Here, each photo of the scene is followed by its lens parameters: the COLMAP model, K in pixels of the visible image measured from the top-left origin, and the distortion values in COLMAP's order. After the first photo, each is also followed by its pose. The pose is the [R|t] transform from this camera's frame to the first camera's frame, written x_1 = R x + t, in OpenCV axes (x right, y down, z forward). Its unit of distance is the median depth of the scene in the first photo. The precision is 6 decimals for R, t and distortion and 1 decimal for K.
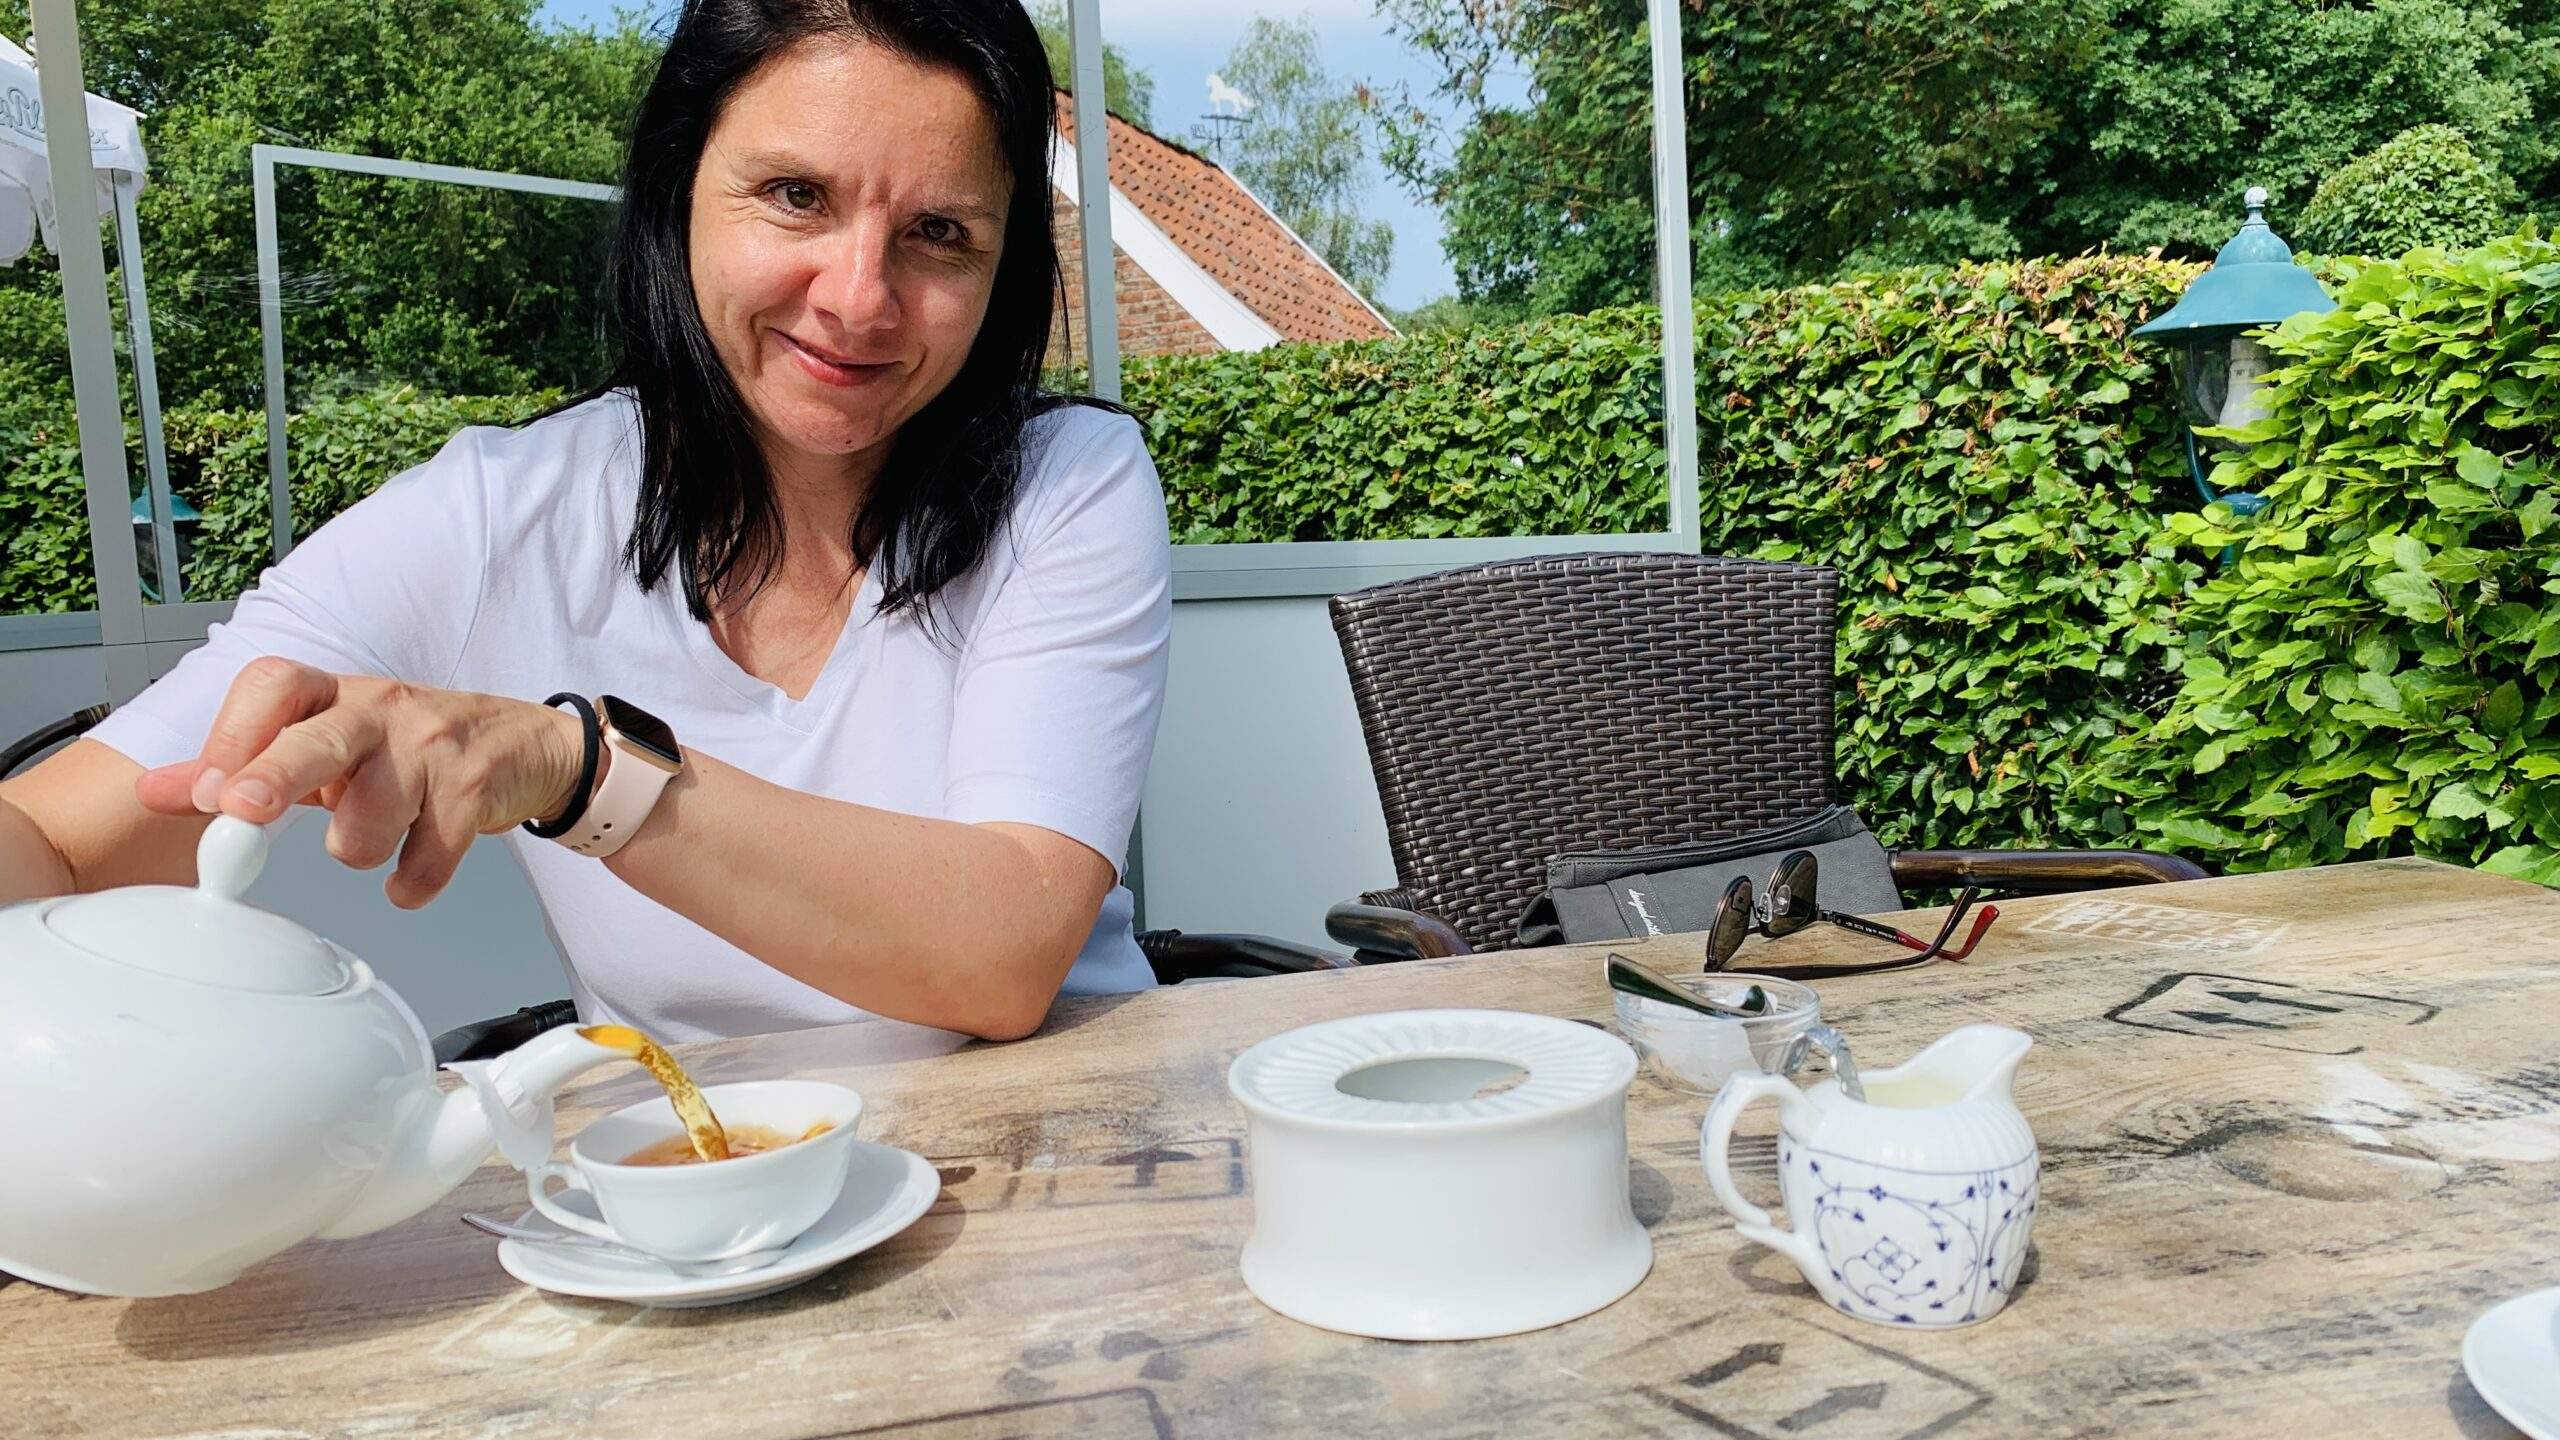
lens RADIAL K [[1956.9, 0, 1270.9], [0, 1956.9, 730.2], [0, 0, 1]] dist [-0.020012, 0.024381]
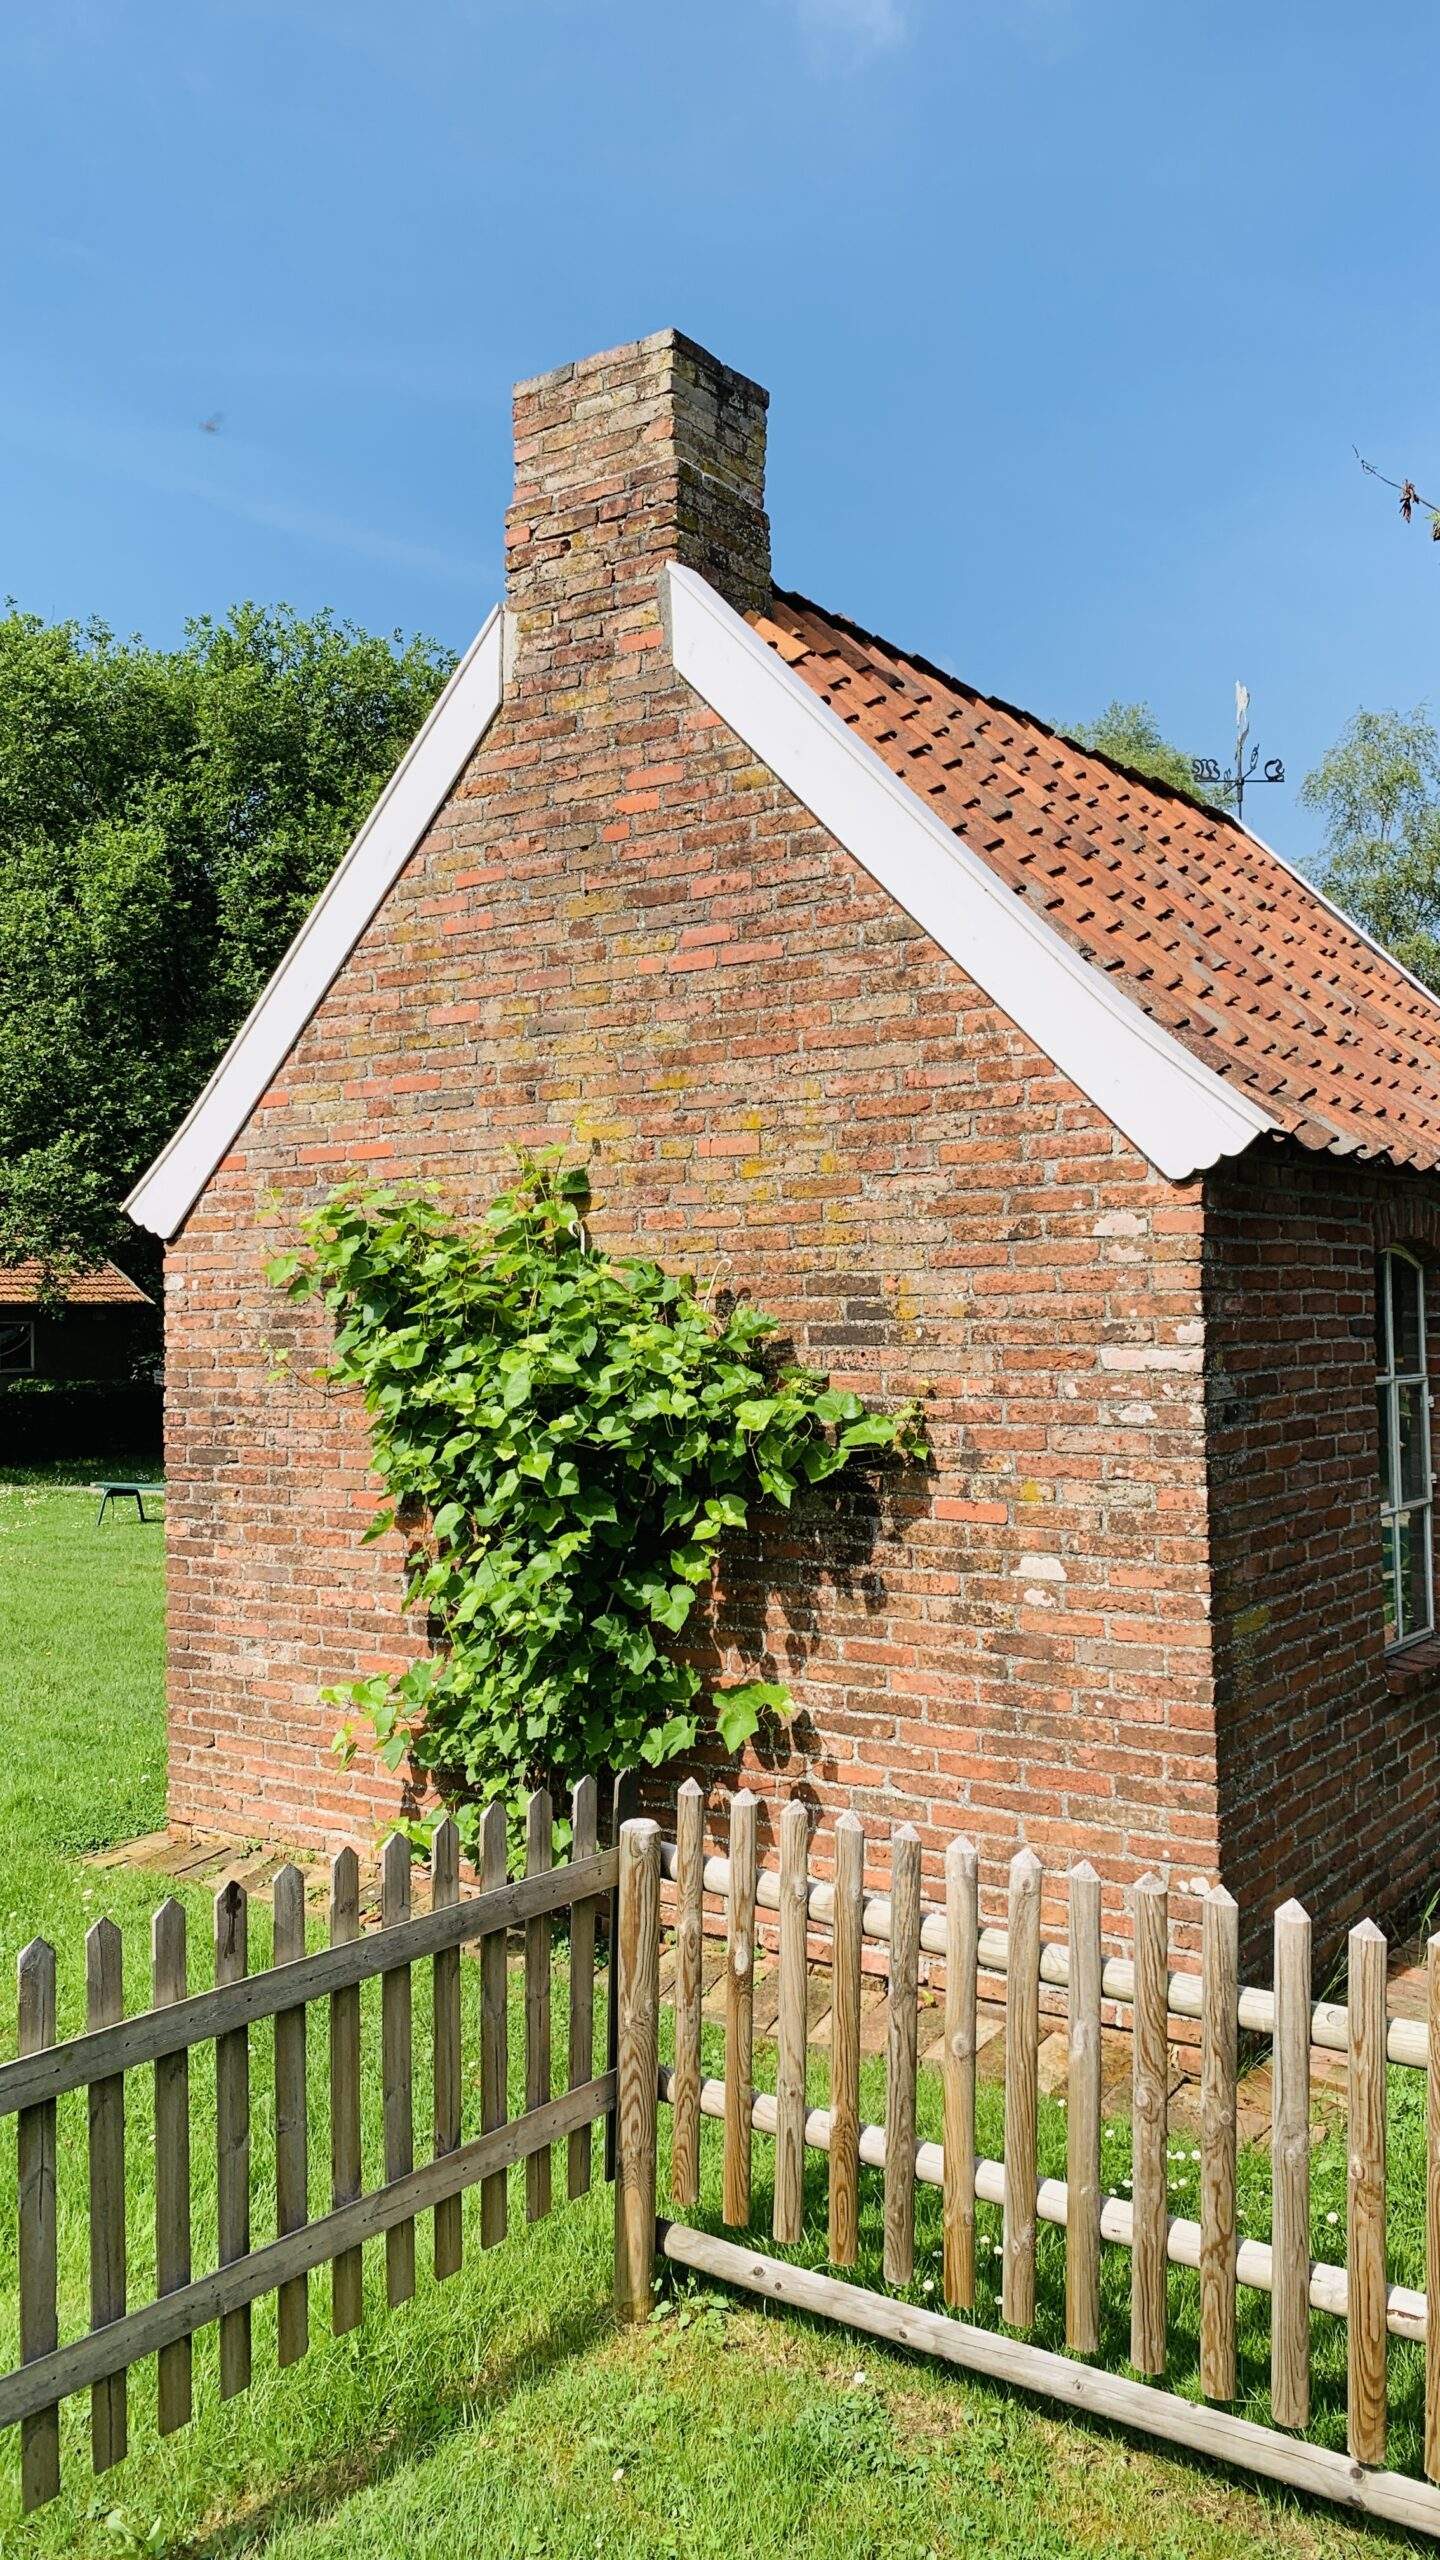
lens RADIAL K [[1956.9, 0, 712.2], [0, 1956.9, 1278.1], [0, 0, 1]] dist [-0.020012, 0.024381]
pose [[0.947402, 0.046906, -0.316590, 0.153945], [-0.077212, 0.993482, -0.083862, -0.735342], [0.310593, 0.103895, 0.944848, 3.399292]]
